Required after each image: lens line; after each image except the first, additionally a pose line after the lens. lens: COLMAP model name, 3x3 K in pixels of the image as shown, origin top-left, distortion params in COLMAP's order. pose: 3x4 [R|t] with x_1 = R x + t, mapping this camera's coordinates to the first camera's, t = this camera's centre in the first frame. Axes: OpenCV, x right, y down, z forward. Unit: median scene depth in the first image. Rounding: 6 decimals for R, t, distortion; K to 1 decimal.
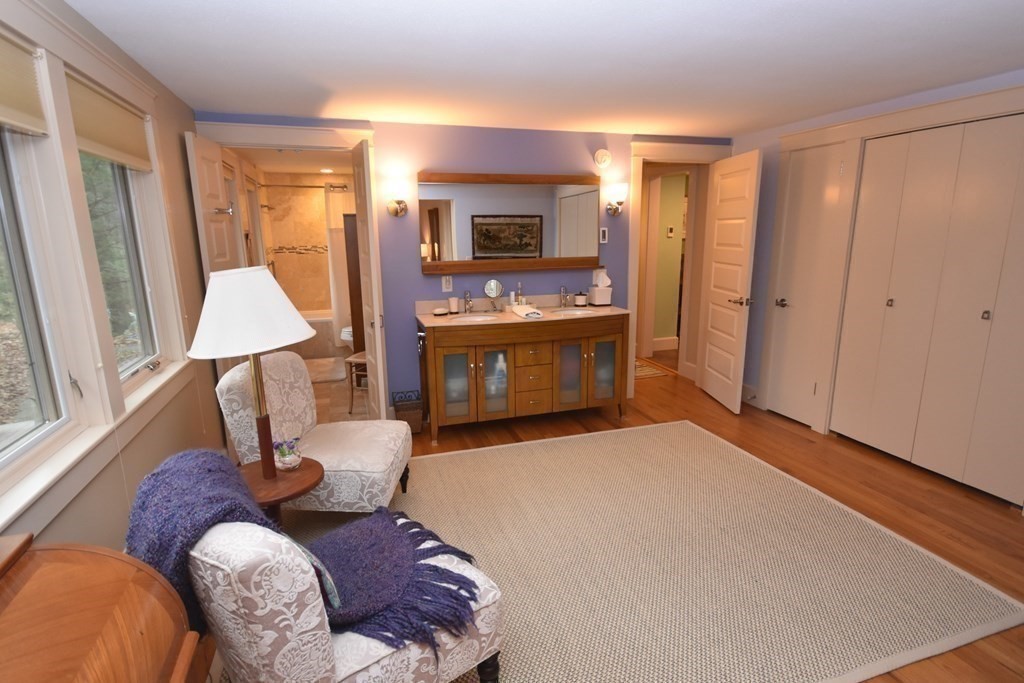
lens RADIAL K [[525.2, 0, 510.8], [0, 525.2, 347.5], [0, 0, 1]] dist [-0.000646, 0.000756]
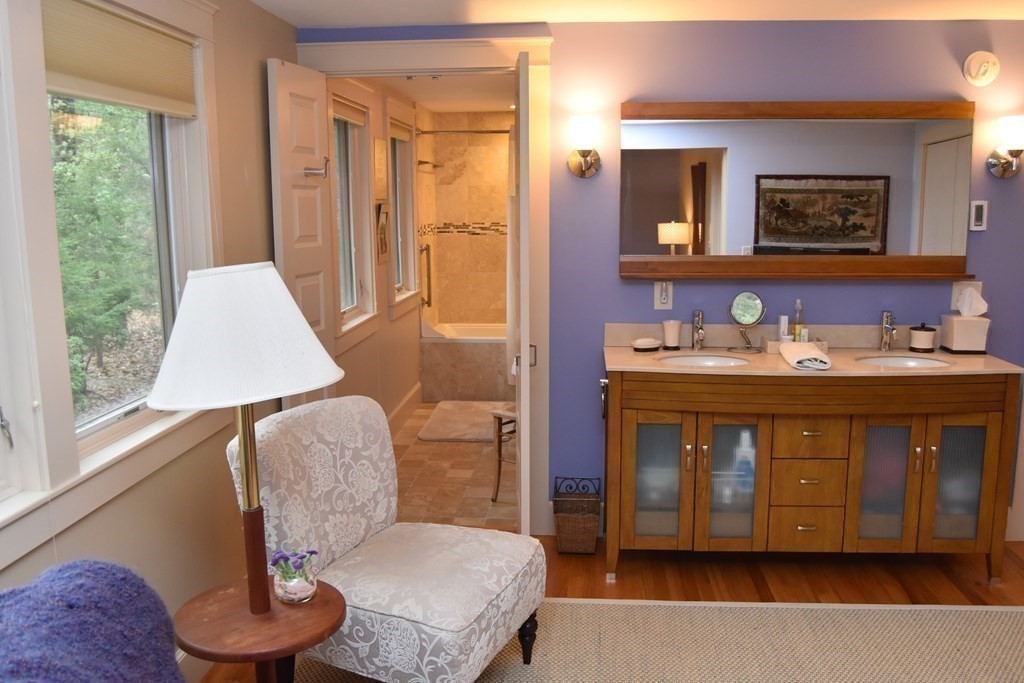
lens RADIAL K [[858.1, 0, 512.0], [0, 858.1, 341.5], [0, 0, 1]] dist [-0.109023, 0.075314]
pose [[0.924236, 0.066843, -0.375926, 0.076190], [-0.086672, 0.995584, -0.036063, -0.025243], [0.371855, 0.065913, 0.925948, 0.097691]]
